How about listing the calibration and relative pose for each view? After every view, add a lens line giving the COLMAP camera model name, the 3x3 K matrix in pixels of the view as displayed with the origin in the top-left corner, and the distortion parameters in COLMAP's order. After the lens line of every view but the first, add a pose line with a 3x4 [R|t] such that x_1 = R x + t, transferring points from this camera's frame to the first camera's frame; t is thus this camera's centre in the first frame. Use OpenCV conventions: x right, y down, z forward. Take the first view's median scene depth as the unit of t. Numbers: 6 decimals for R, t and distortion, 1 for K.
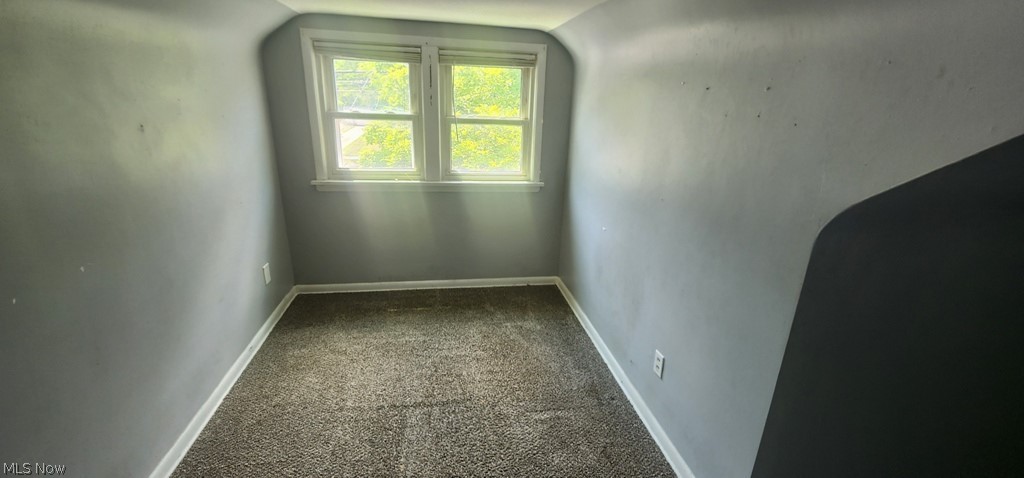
lens RADIAL K [[425.8, 0, 513.9], [0, 425.8, 241.3], [0, 0, 1]] dist [0.001115, 0.000404]
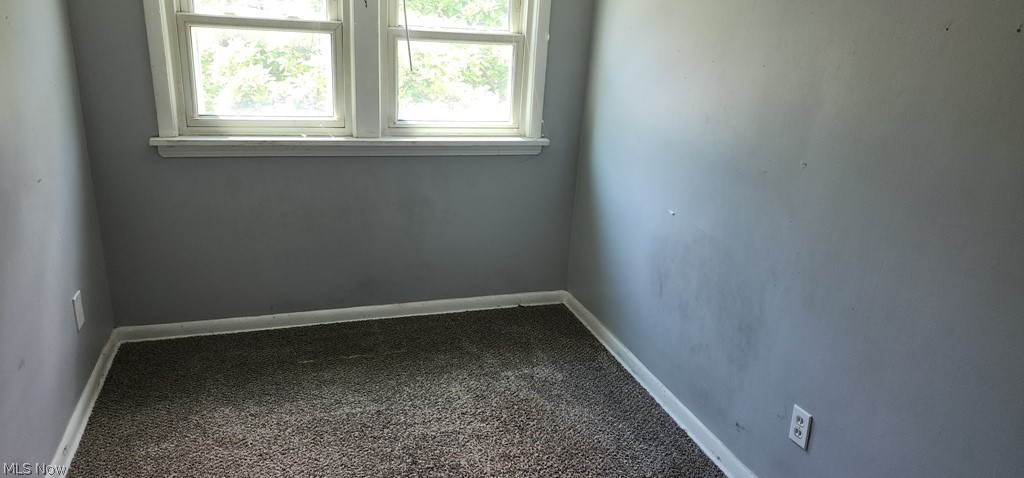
lens RADIAL K [[688.7, 0, 509.9], [0, 688.7, 235.9], [0, 0, 1]] dist [0.057420, -0.013721]
pose [[0.989407, -0.029953, 0.142045, -0.141155], [0.029007, 0.999541, 0.008726, -0.009117], [-0.142241, -0.004513, 0.989822, 0.029821]]
